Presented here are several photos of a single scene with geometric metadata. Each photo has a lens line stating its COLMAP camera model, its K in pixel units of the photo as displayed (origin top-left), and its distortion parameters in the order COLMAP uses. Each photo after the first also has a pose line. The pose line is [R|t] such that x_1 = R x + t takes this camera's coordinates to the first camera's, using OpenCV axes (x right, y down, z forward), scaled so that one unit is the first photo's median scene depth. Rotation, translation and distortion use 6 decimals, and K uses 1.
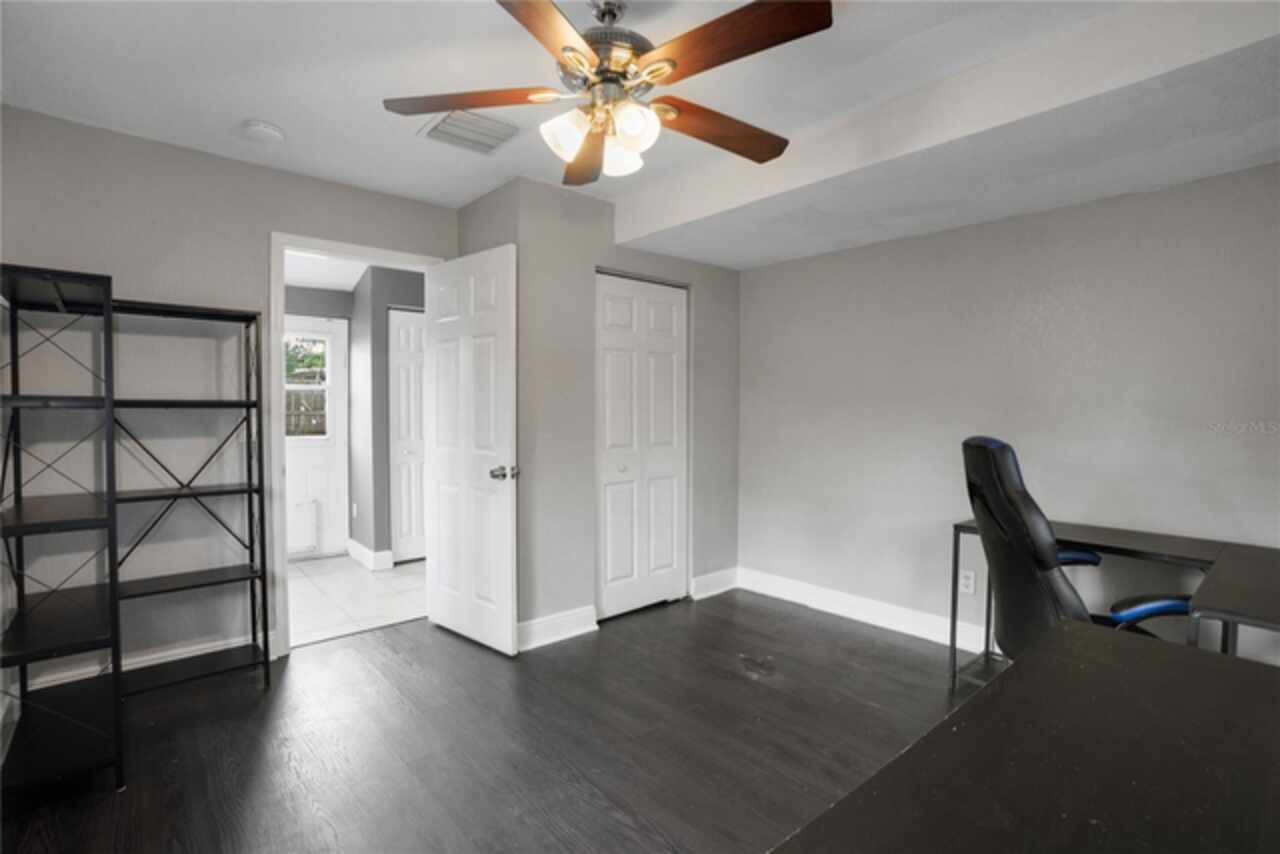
lens RADIAL K [[590.2, 0, 642.0], [0, 590.2, 423.3], [0, 0, 1]] dist [-0.024972, 0.003423]
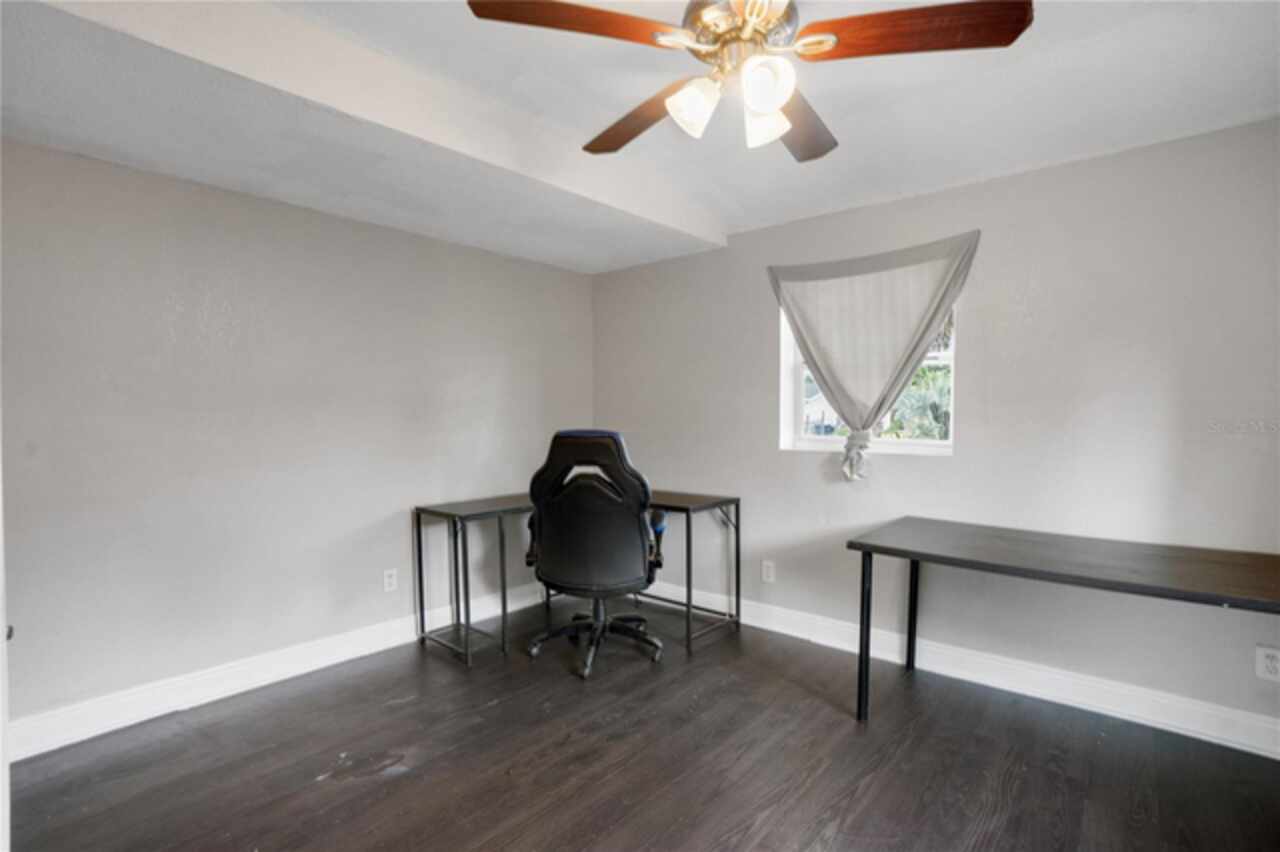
lens RADIAL K [[590.2, 0, 642.9], [0, 590.2, 425.9], [0, 0, 1]] dist [-0.024972, 0.003423]
pose [[-0.117604, -0.018173, 0.992894, -0.536223], [0.024407, 0.999478, 0.021184, -0.005476], [-0.992761, 0.026725, -0.117099, 0.736587]]
